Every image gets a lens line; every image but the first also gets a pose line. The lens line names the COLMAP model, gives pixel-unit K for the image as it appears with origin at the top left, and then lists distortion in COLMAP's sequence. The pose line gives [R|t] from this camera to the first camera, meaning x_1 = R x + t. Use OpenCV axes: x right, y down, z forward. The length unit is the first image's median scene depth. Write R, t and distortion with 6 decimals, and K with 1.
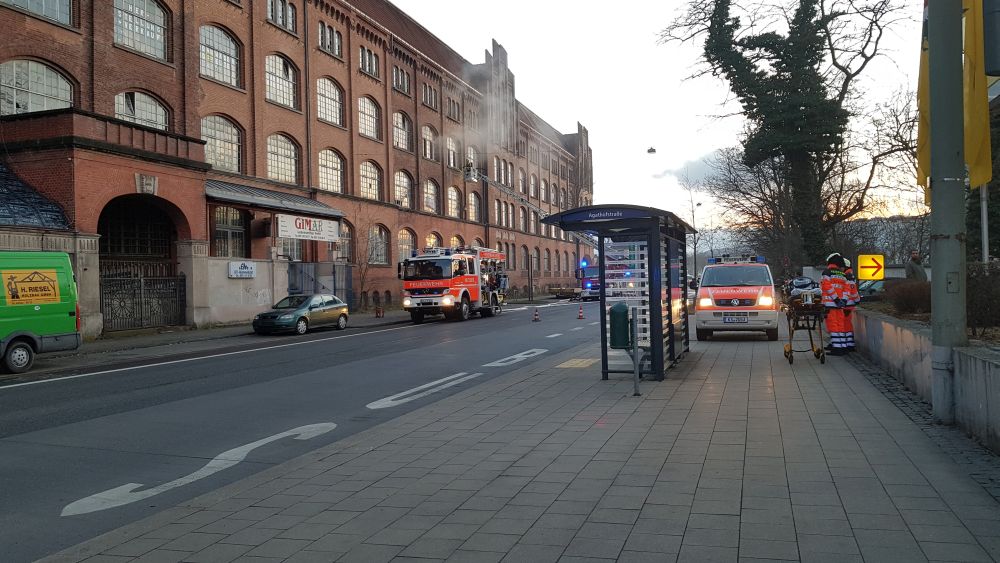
lens RADIAL K [[786.0, 0, 508.0], [0, 786.0, 278.3], [0, 0, 1]] dist [0.099699, -0.171818]
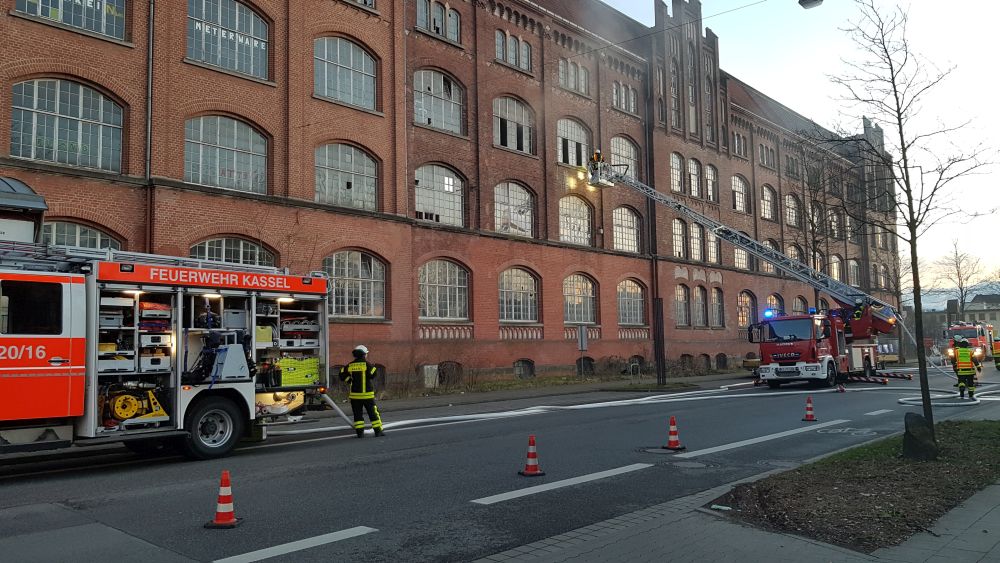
lens RADIAL K [[779.6, 0, 500.5], [0, 779.6, 288.8], [0, 0, 1]] dist [0.095484, -0.169057]
pose [[0.913330, -0.033880, -0.405807, 0.156013], [0.006775, 0.997659, -0.068044, -0.000477], [0.407163, 0.059398, 0.911422, 0.500659]]
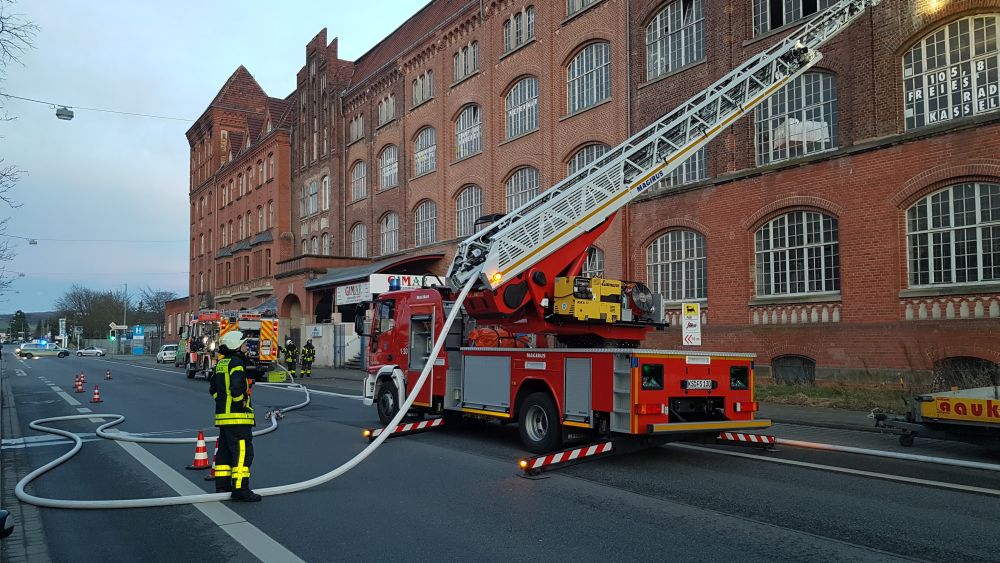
lens RADIAL K [[786.5, 0, 498.1], [0, 786.5, 292.3], [0, 0, 1]] dist [0.082139, -0.134853]
pose [[-0.646926, -0.021697, -0.762244, 0.334194], [0.024733, 0.998472, -0.049411, -0.002363], [0.762152, -0.050818, -0.645401, 1.293767]]
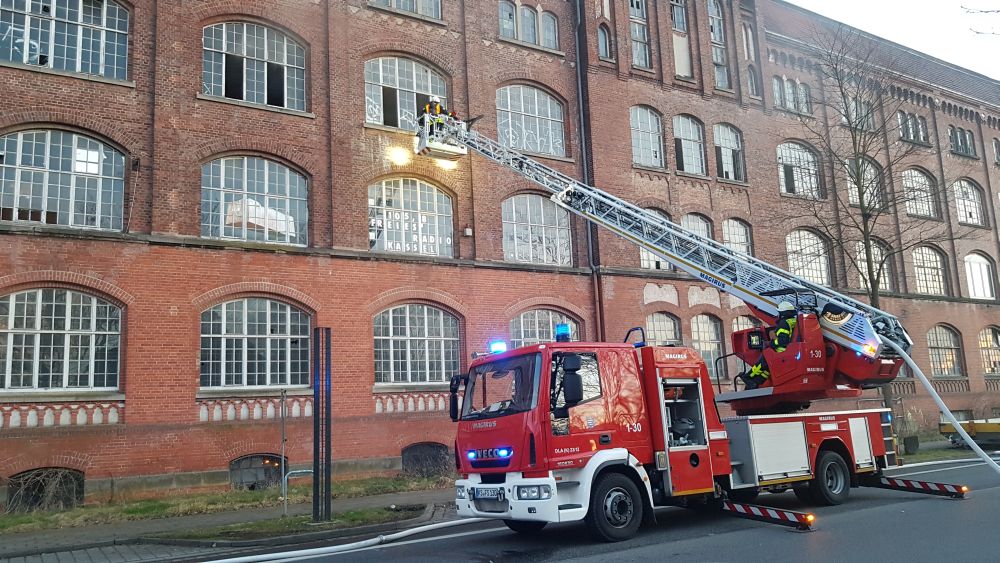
lens RADIAL K [[779.6, 0, 500.5], [0, 779.6, 288.8], [0, 0, 1]] dist [0.095484, -0.169057]
pose [[0.757294, -0.131465, -0.639705, 0.248943], [0.040366, 0.987079, -0.155068, -0.001137], [0.651825, 0.091610, 0.752816, 0.909121]]
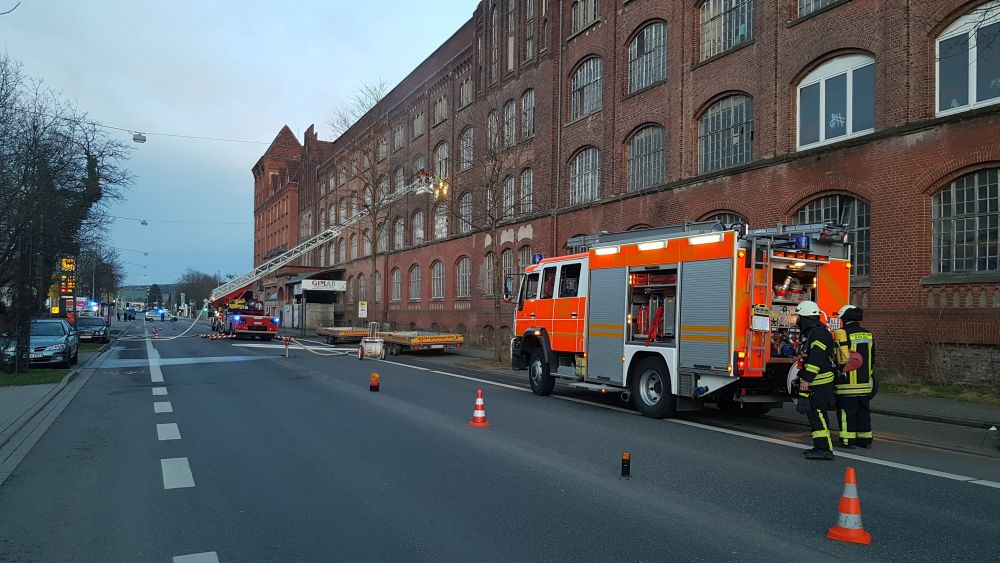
lens RADIAL K [[785.3, 0, 514.2], [0, 785.3, 311.9], [0, 0, 1]] dist [0.084862, -0.178664]
pose [[-0.735214, 0.004296, -0.677822, 0.541398], [0.003965, 0.999990, 0.002037, -0.001592], [0.677824, -0.001190, -0.735223, 2.044341]]
